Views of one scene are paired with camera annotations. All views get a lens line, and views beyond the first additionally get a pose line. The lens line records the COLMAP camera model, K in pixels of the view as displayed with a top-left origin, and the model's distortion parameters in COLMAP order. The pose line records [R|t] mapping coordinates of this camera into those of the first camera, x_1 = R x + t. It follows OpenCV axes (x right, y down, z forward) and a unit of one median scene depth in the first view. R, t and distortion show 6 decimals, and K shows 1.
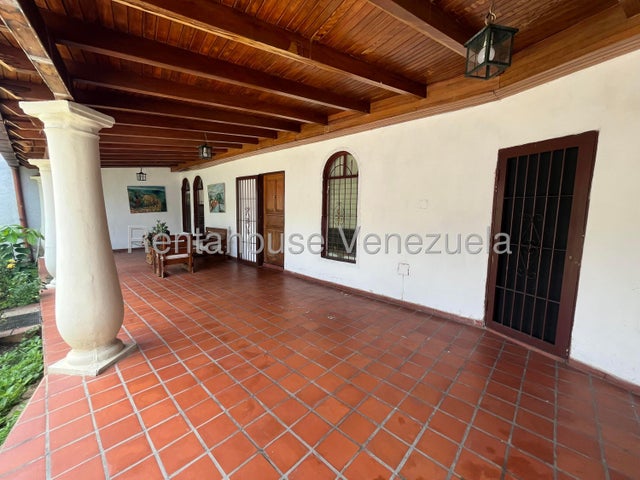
lens RADIAL K [[256.7, 0, 320.0], [0, 256.7, 240.0], [0, 0, 1]] dist [0.000205, 0.000180]
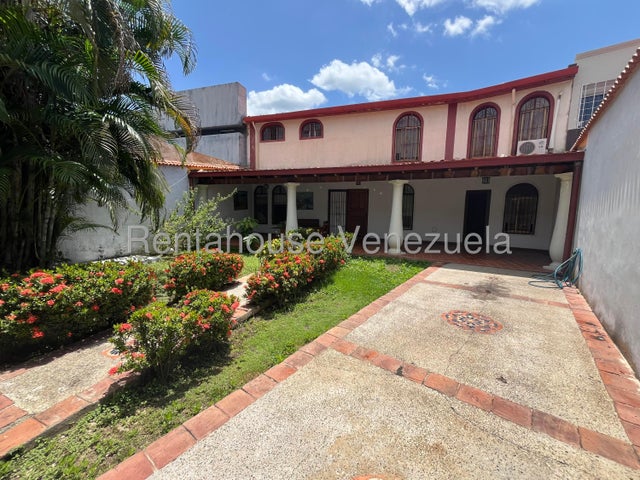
lens RADIAL K [[258.9, 0, 318.3], [0, 258.9, 238.5], [0, 0, 1]] dist [-0.000242, -0.000141]
pose [[0.927953, -0.030797, 0.371422, -1.063694], [0.032336, 0.999475, 0.002084, 0.085671], [-0.371291, 0.010077, 0.928462, -0.622560]]
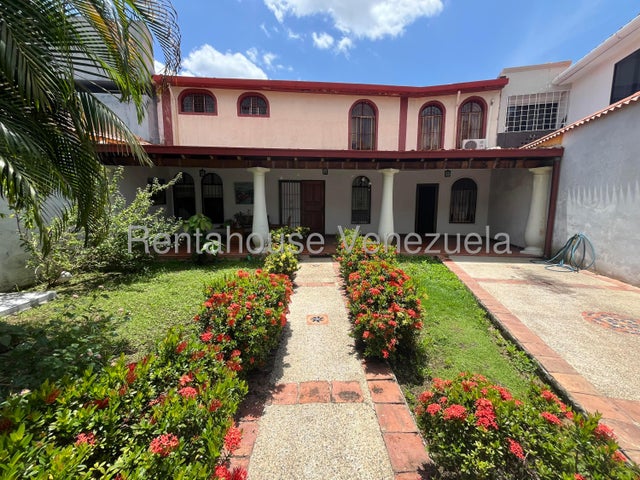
lens RADIAL K [[258.9, 0, 318.3], [0, 258.9, 238.5], [0, 0, 1]] dist [-0.000242, -0.000141]
pose [[0.695693, -0.092079, 0.712414, -1.271691], [0.085558, 0.995312, 0.045094, 0.046650], [-0.713226, 0.029581, 0.700309, -0.207059]]
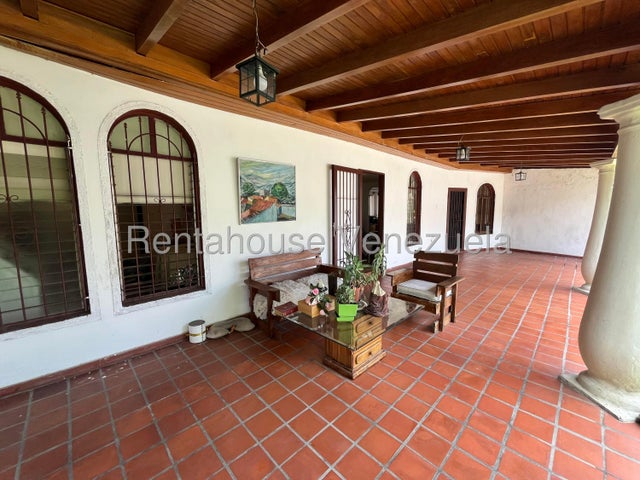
lens RADIAL K [[258.9, 0, 318.3], [0, 258.9, 238.5], [0, 0, 1]] dist [-0.000242, -0.000141]
pose [[0.054350, -0.139076, 0.988789, -1.000592], [0.106110, 0.985450, 0.132774, -0.150093], [-0.992868, 0.097705, 0.068316, 1.010003]]
